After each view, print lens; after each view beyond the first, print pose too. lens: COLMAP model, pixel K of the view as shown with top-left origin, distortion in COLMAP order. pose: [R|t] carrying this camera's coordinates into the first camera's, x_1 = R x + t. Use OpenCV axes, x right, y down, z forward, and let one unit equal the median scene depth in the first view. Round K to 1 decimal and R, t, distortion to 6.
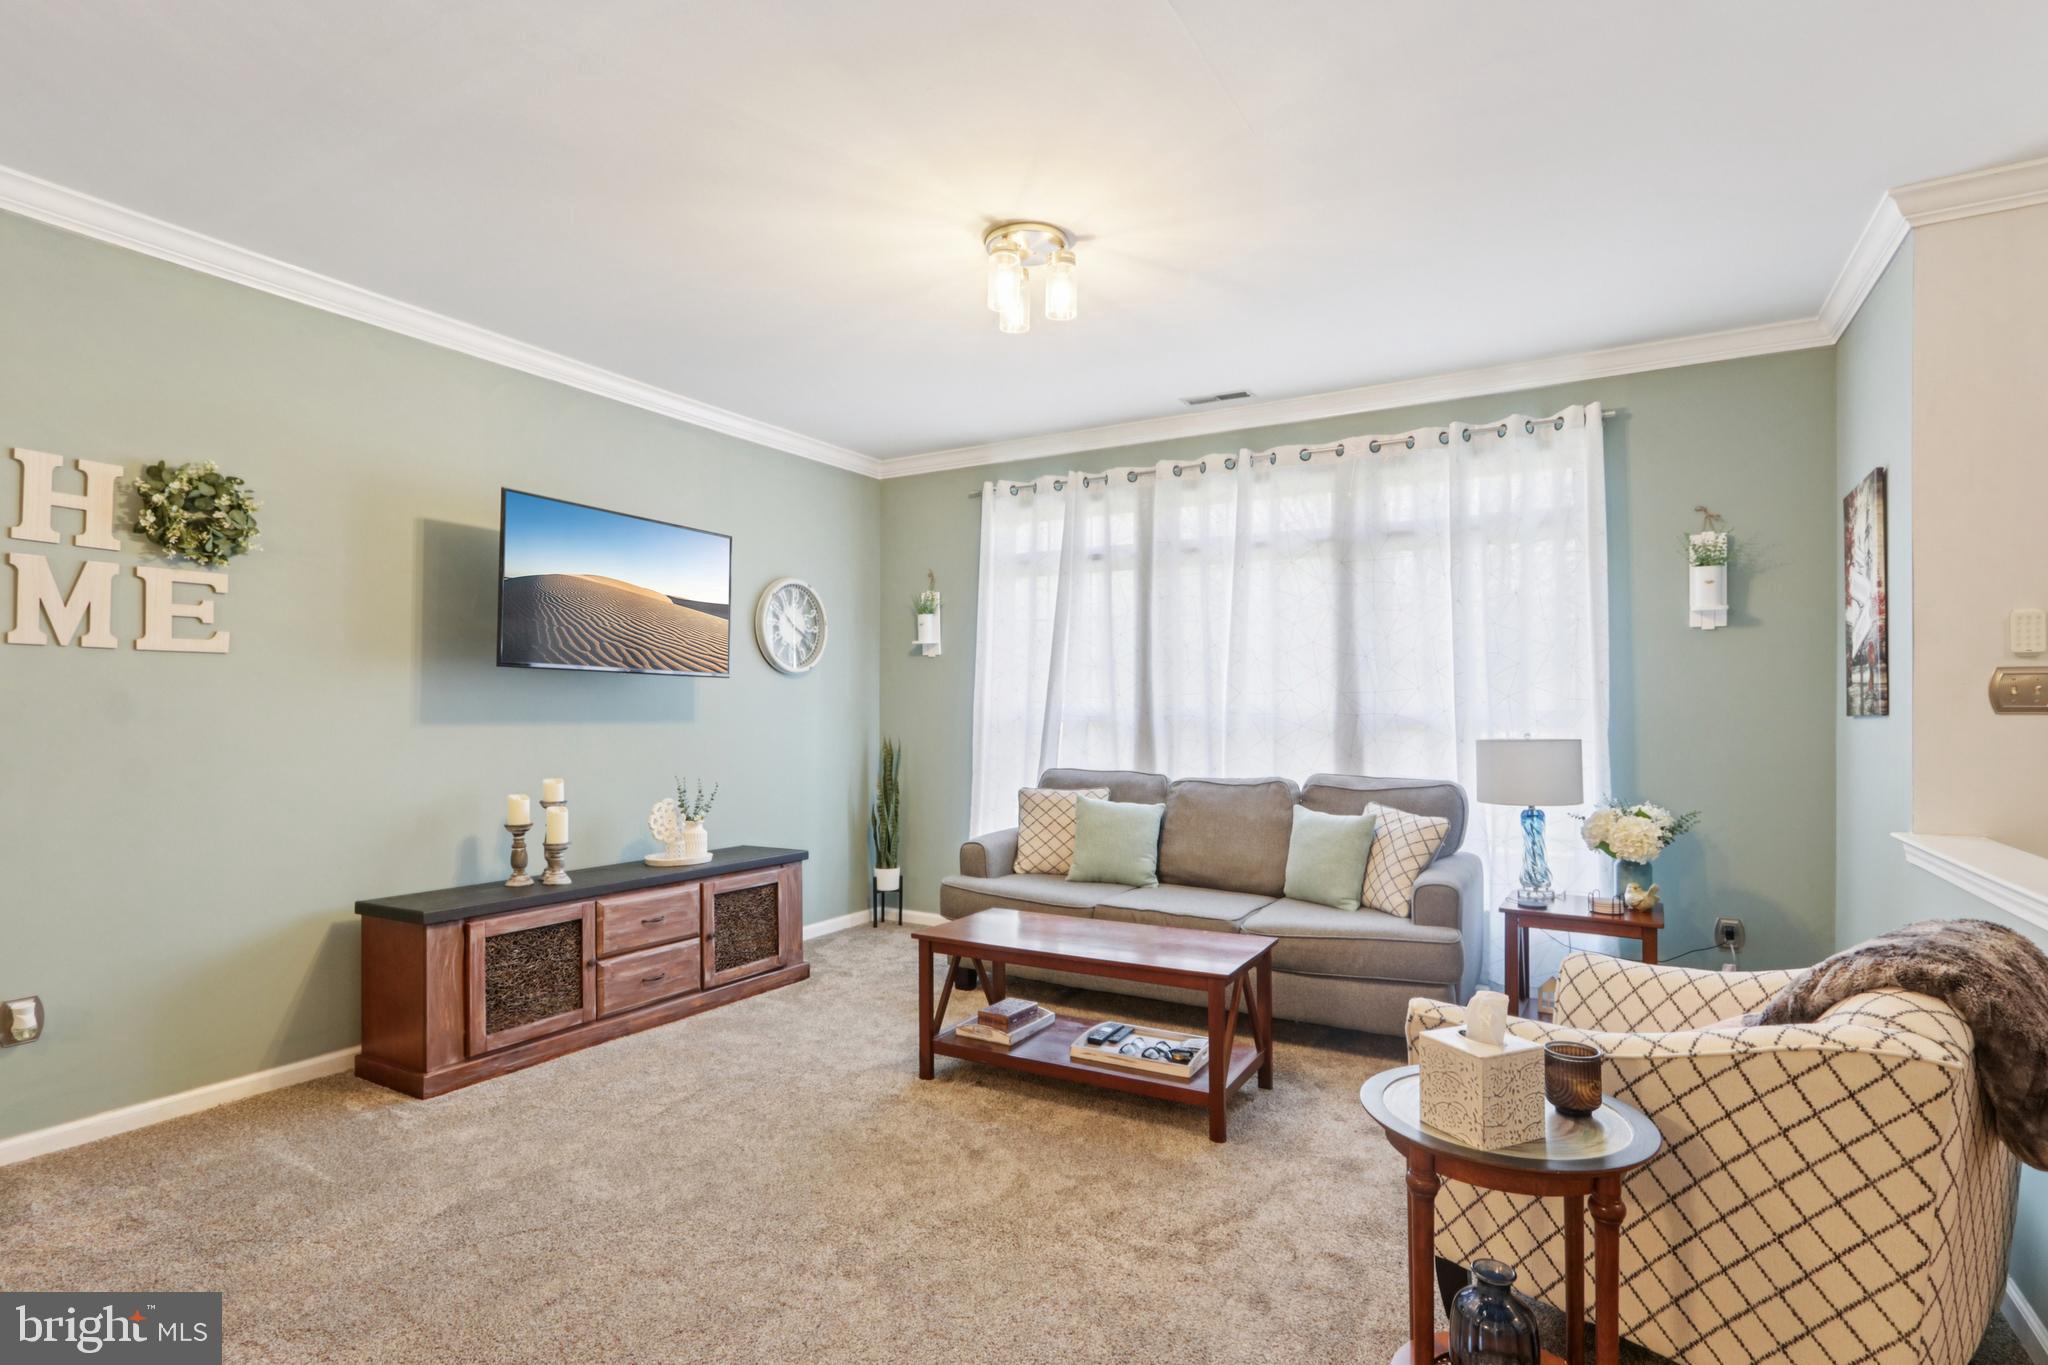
lens RADIAL K [[1012.9, 0, 1020.8], [0, 1012.9, 703.3], [0, 0, 1]] dist [0.000435, 0.000386]
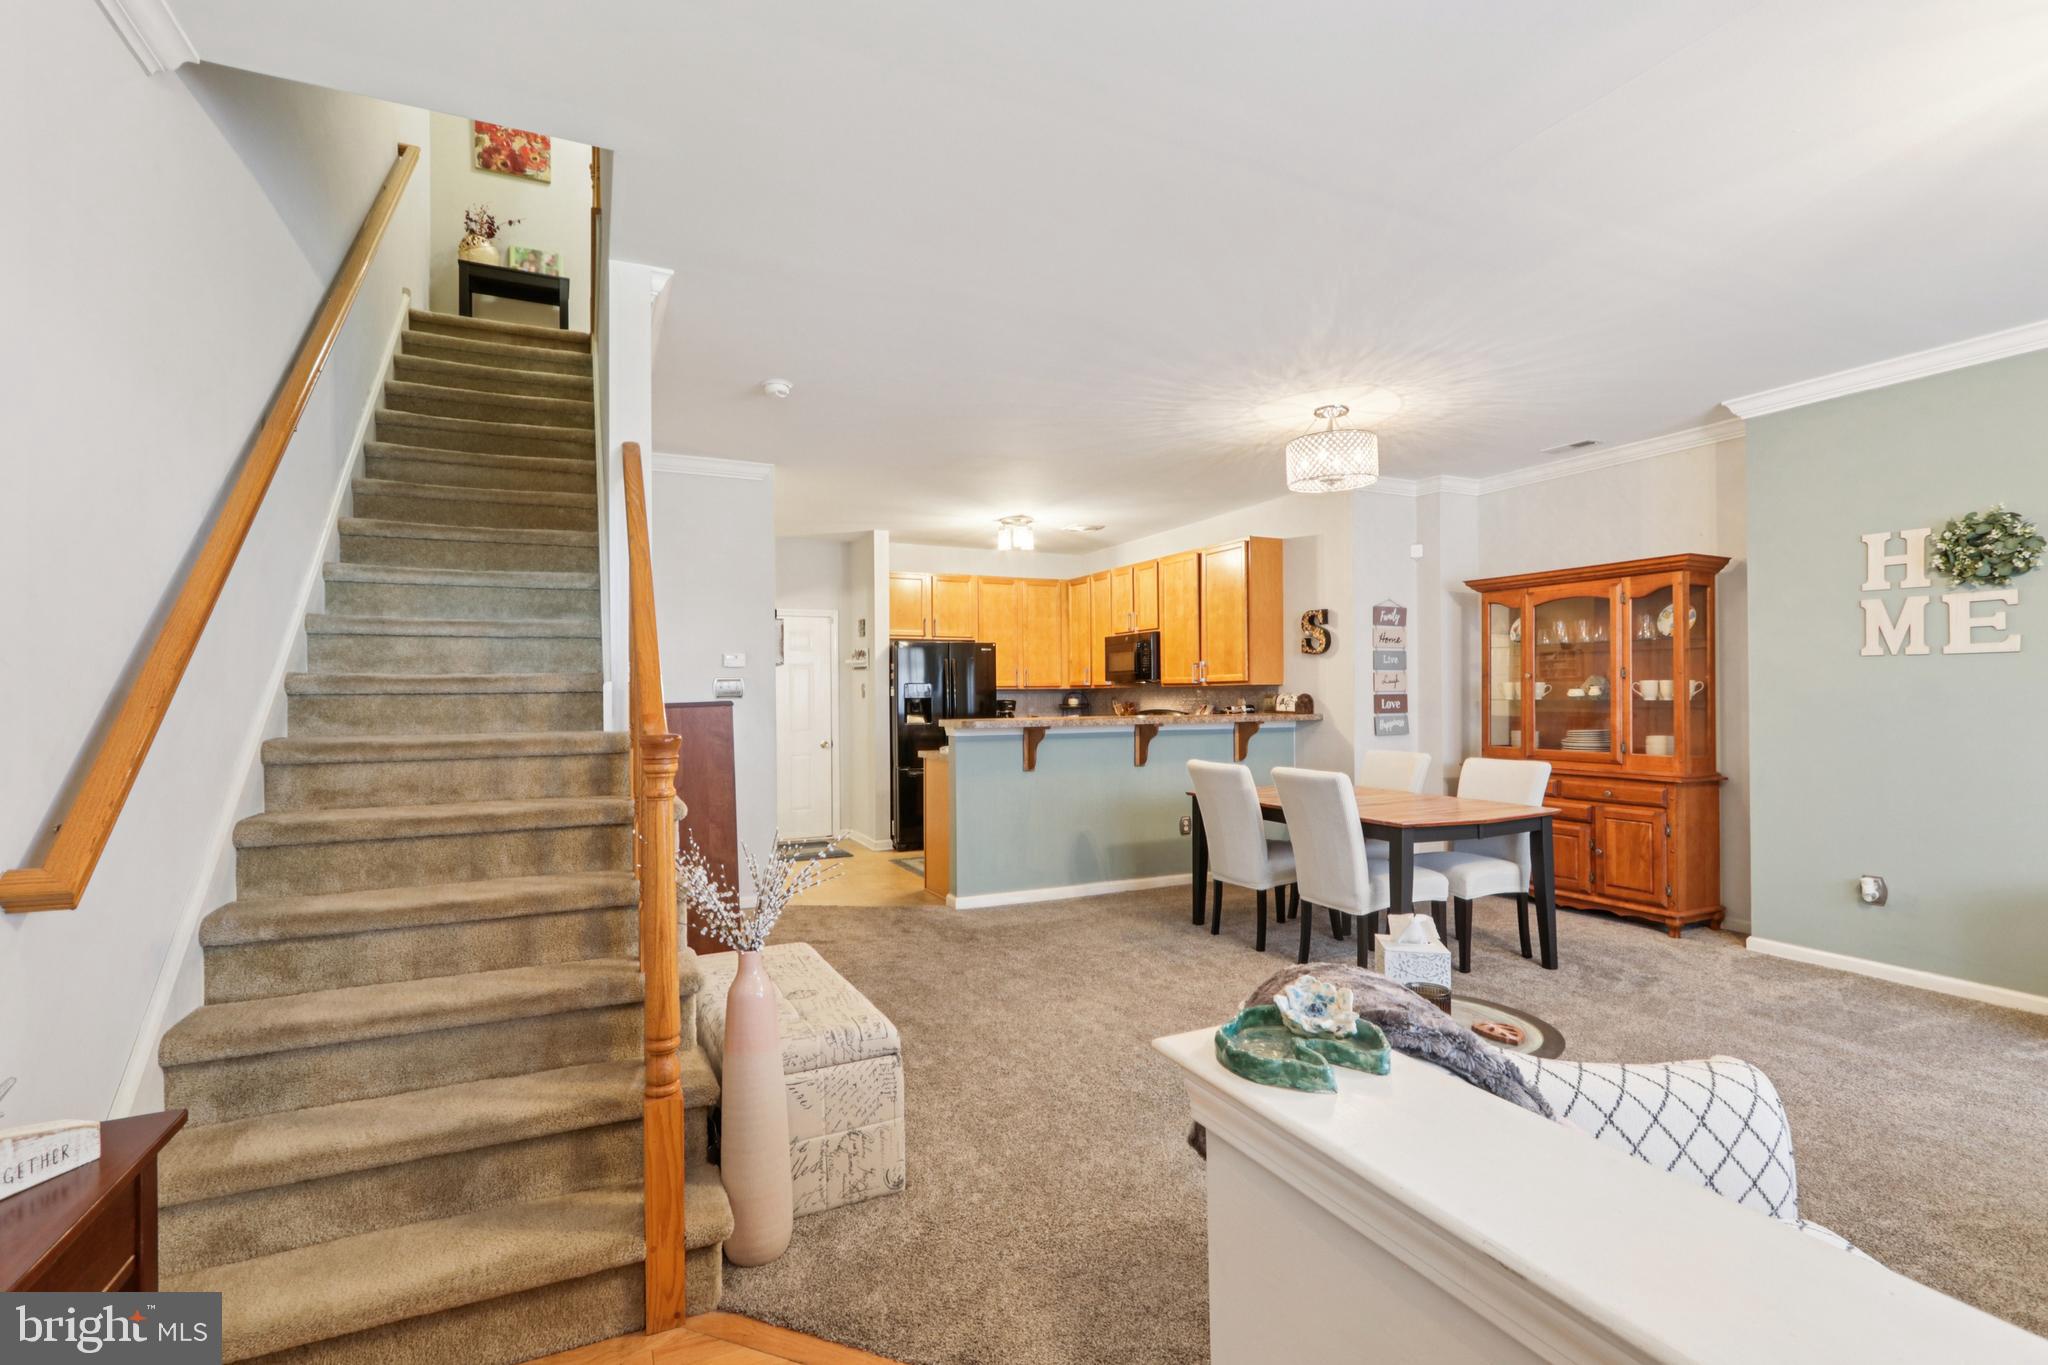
lens RADIAL K [[941.2, 0, 1017.5], [0, 941.2, 688.8], [0, 0, 1]] dist [-0.009135, 0.007588]
pose [[-0.564749, -0.005098, -0.825247, 0.744012], [0.007613, 0.999906, -0.011388, 0.000530], [0.825227, -0.012714, -0.564658, 0.534800]]
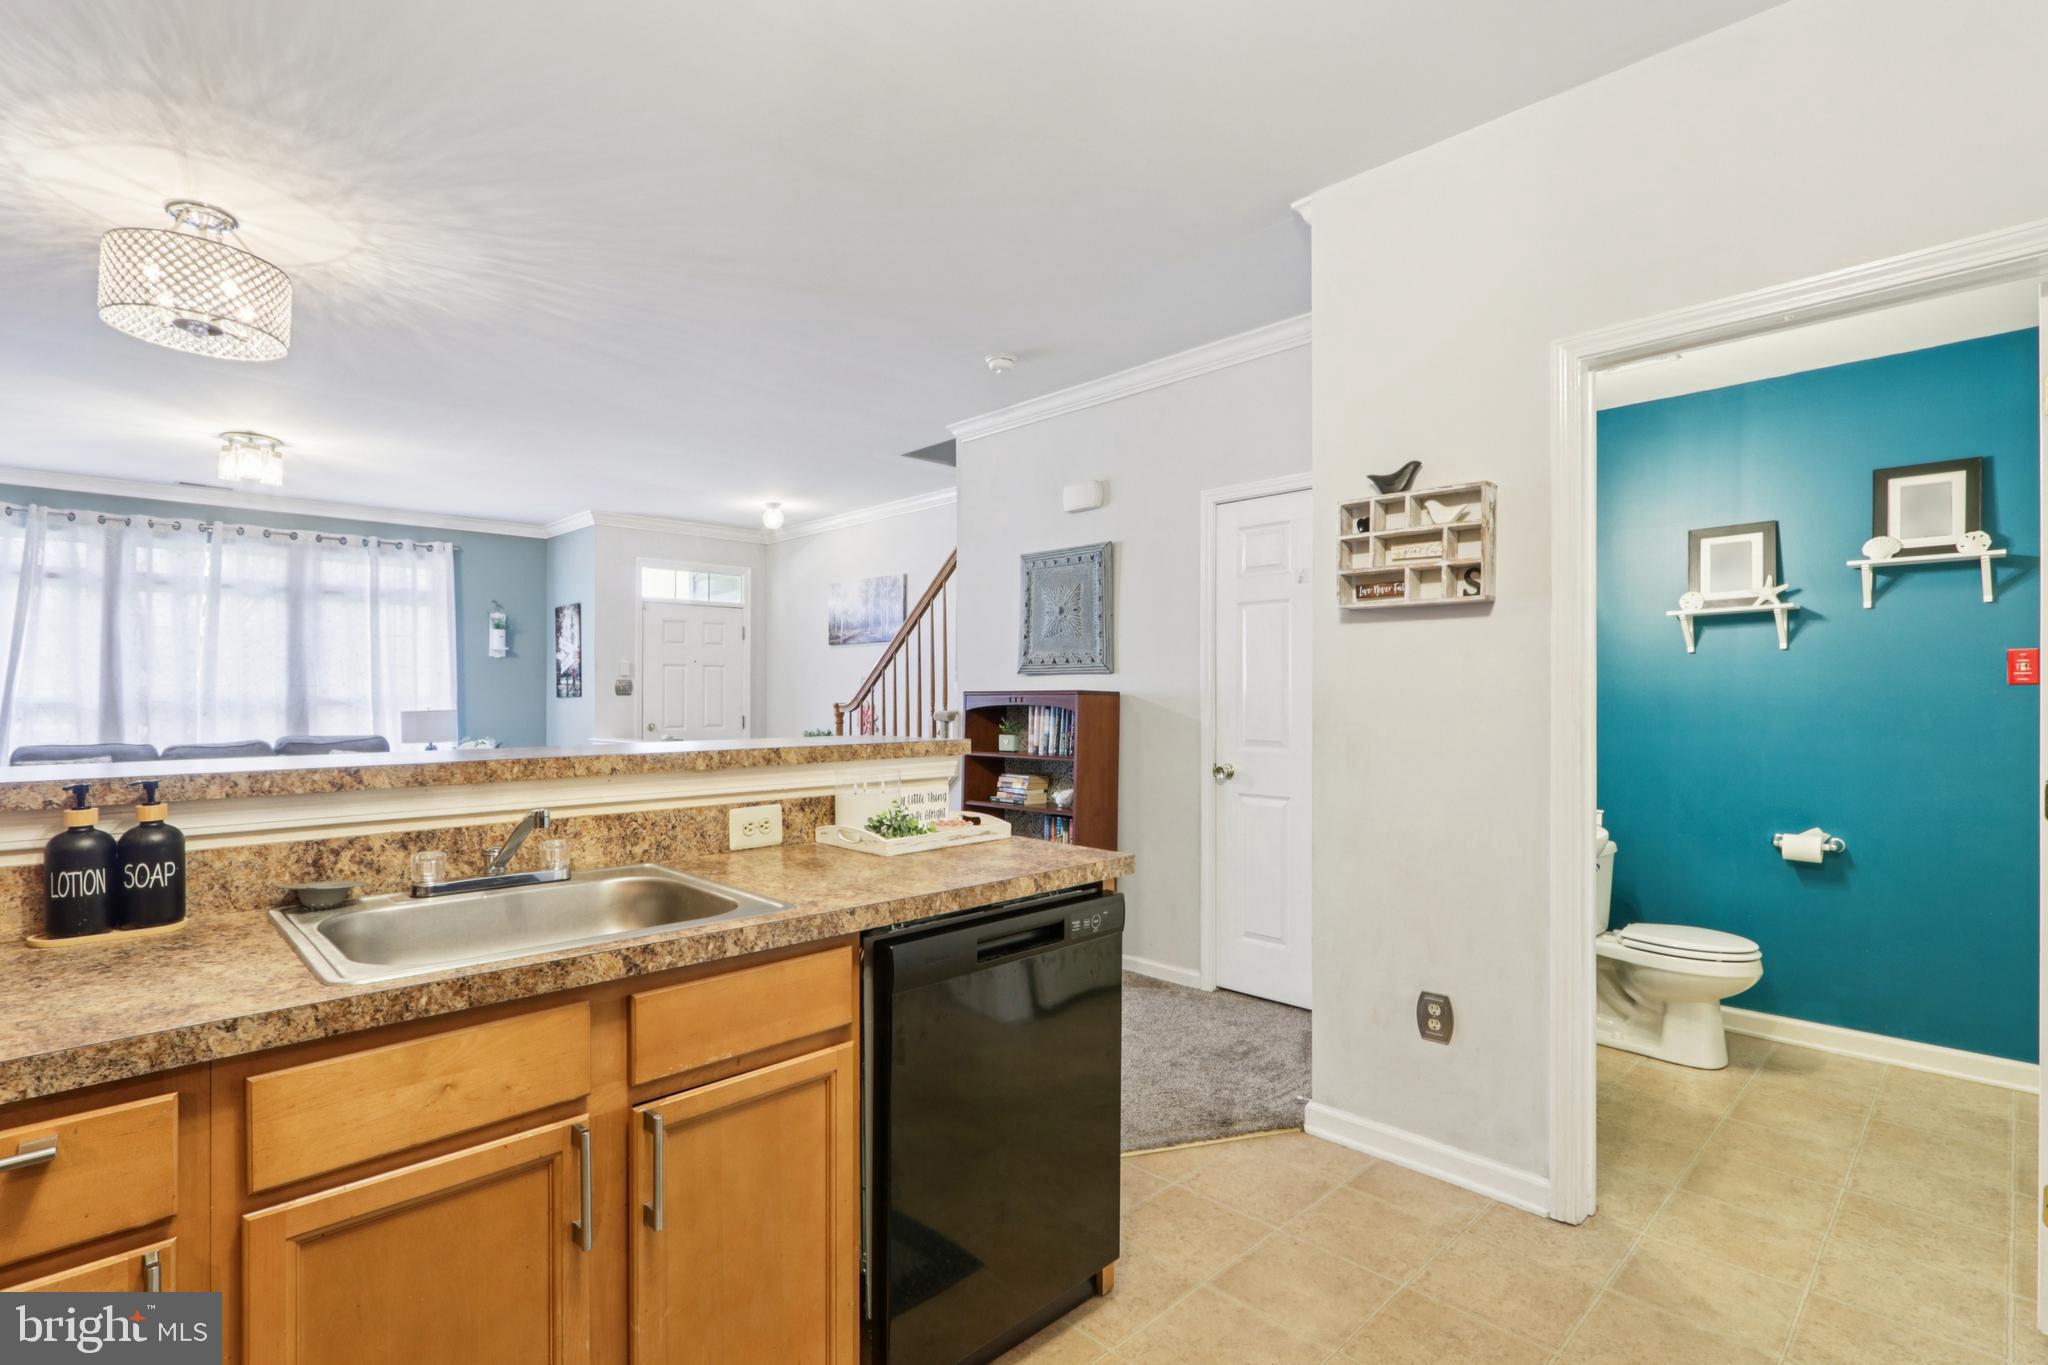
lens RADIAL K [[997.5, 0, 1014.3], [0, 997.5, 688.3], [0, 0, 1]] dist [-0.001262, 0.009465]
pose [[0.269706, 0.003277, 0.962937, -1.076036], [0.000792, 0.999993, -0.003624, 0.000363], [-0.962942, 0.001740, 0.269702, -0.634101]]
